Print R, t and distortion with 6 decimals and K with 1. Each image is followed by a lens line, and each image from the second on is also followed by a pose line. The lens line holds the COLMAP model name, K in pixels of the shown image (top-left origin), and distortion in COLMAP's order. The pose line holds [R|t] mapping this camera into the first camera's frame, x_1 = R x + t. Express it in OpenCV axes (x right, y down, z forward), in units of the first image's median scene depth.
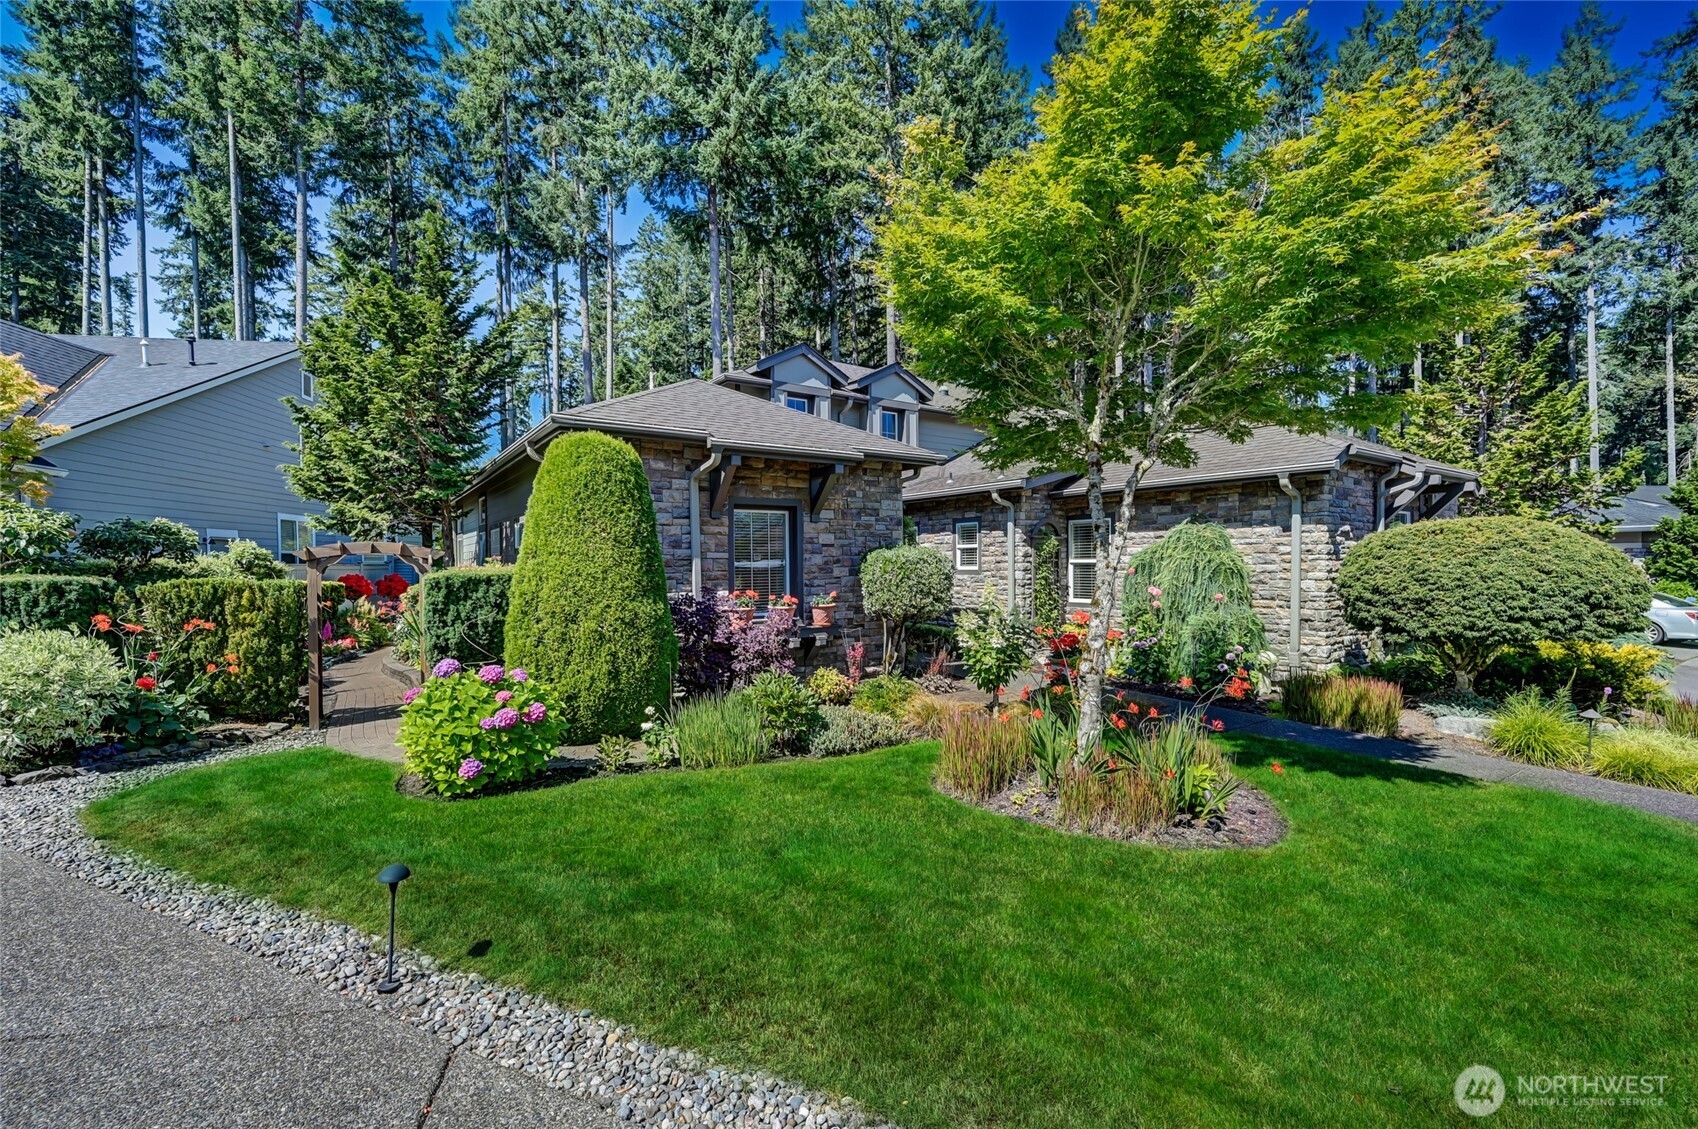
lens RADIAL K [[736.1, 0, 866.6], [0, 736.1, 572.0], [0, 0, 1]] dist [-0.001831, -0.000485]
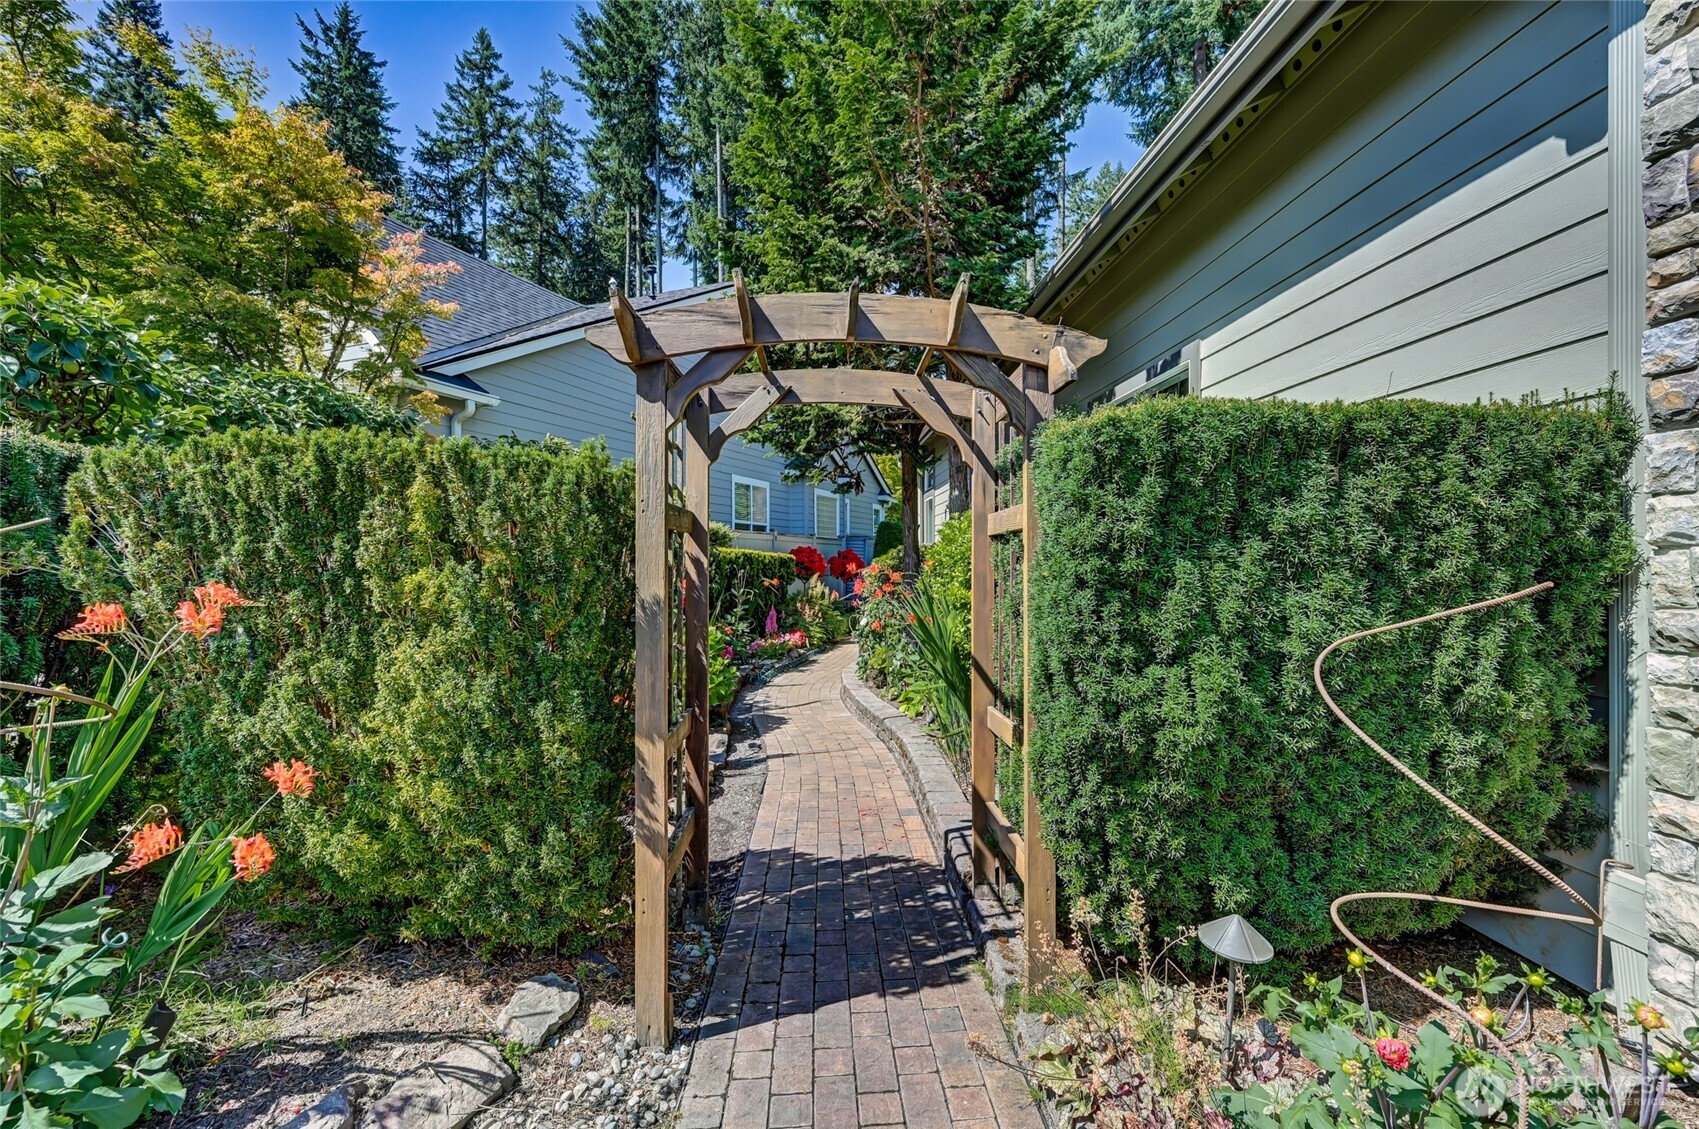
lens RADIAL K [[736.5, 0, 848.6], [0, 736.5, 562.5], [0, 0, 1]] dist [-0.001831, -0.000485]
pose [[0.849934, 0.008514, -0.526820, -0.527535], [-0.013100, 0.999902, -0.004975, 0.047433], [0.526726, 0.011129, 0.849962, 0.768363]]
